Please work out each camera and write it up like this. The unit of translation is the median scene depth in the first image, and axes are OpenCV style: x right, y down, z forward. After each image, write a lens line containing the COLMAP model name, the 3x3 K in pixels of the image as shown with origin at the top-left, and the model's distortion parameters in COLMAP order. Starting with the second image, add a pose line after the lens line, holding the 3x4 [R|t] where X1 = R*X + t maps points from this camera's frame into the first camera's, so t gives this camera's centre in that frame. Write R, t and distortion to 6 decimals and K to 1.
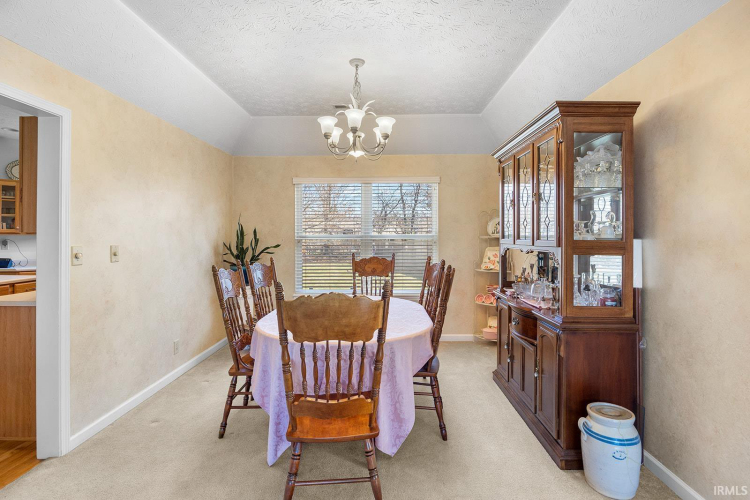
lens RADIAL K [[369.3, 0, 375.9], [0, 369.3, 242.2], [0, 0, 1]] dist [0.005181, 0.000308]
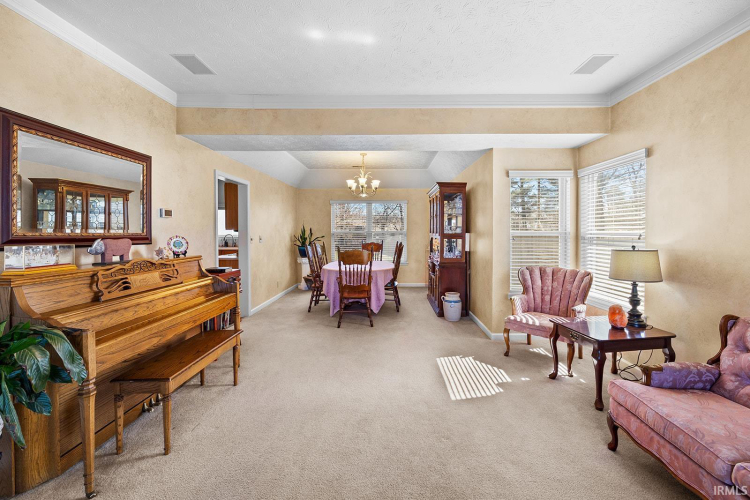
lens RADIAL K [[304.6, 0, 396.7], [0, 304.6, 241.1], [0, 0, 1]] dist [-0.008468, -0.000208]
pose [[0.998755, -0.000577, 0.049888, 0.077757], [-0.000161, 0.999891, 0.014790, 0.018125], [-0.049891, -0.014779, 0.998645, -1.177250]]
